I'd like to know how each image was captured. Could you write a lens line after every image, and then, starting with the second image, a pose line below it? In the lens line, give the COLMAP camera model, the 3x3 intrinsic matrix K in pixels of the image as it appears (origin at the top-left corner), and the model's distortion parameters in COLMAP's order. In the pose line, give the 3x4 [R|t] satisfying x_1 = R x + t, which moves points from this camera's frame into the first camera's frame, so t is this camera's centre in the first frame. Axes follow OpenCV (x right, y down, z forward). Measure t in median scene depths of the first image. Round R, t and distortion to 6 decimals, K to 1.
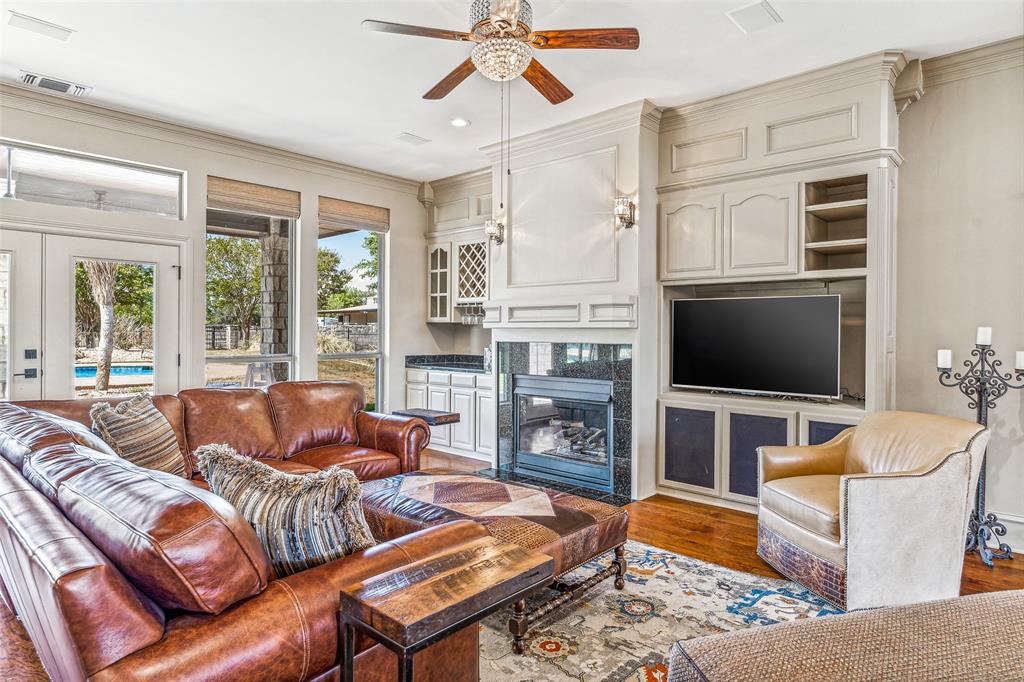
lens RADIAL K [[590.9, 0, 512.0], [0, 590.9, 341.0], [0, 0, 1]] dist [-0.000254, 0.000483]
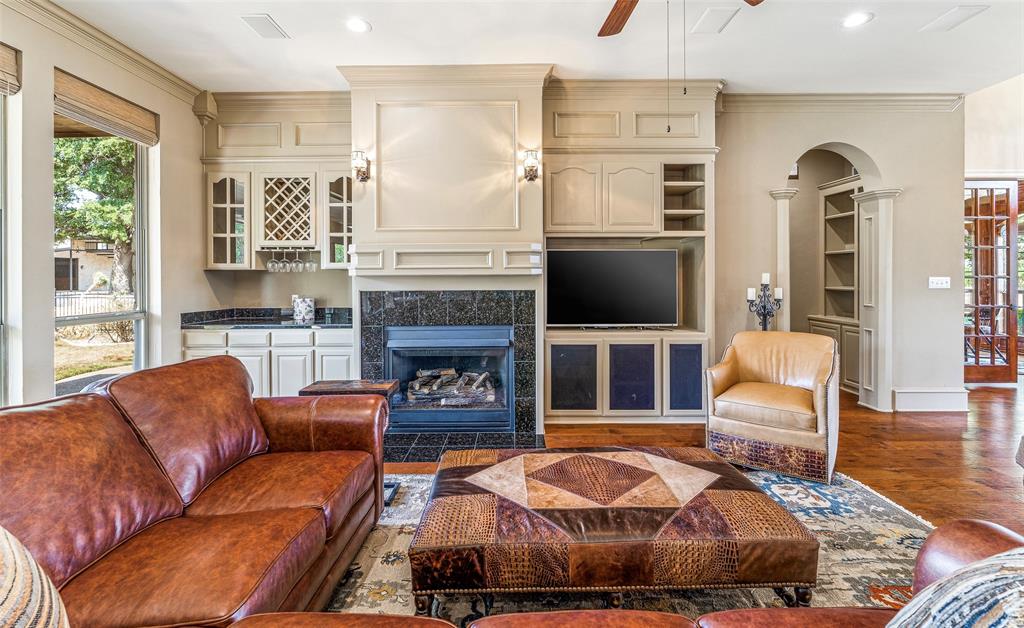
lens RADIAL K [[460.8, 0, 514.8], [0, 460.8, 285.0], [0, 0, 1]] dist [-0.001225, -0.000161]
pose [[0.740599, -0.016886, 0.671735, -0.391988], [0.020551, 0.999786, 0.002475, -0.006137], [-0.671633, 0.011971, 0.740787, 0.412684]]
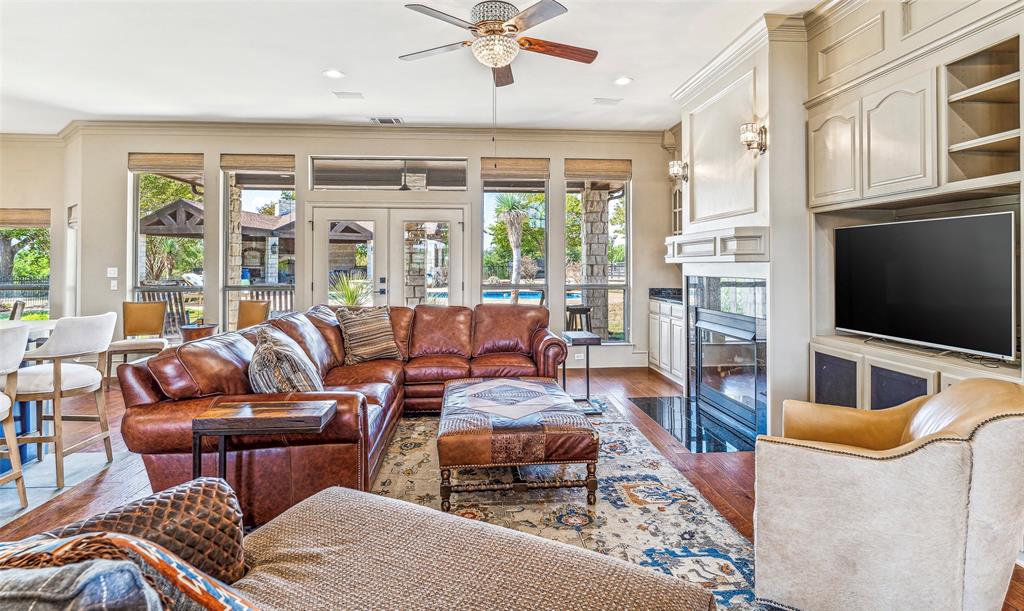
lens RADIAL K [[540.3, 0, 513.4], [0, 540.3, 264.7], [0, 0, 1]] dist [0.003466, 0.000528]
pose [[0.730907, -0.005380, -0.682456, 0.498409], [-0.008287, 0.999825, -0.016757, 0.000490], [0.682427, 0.017903, 0.730735, 0.115917]]
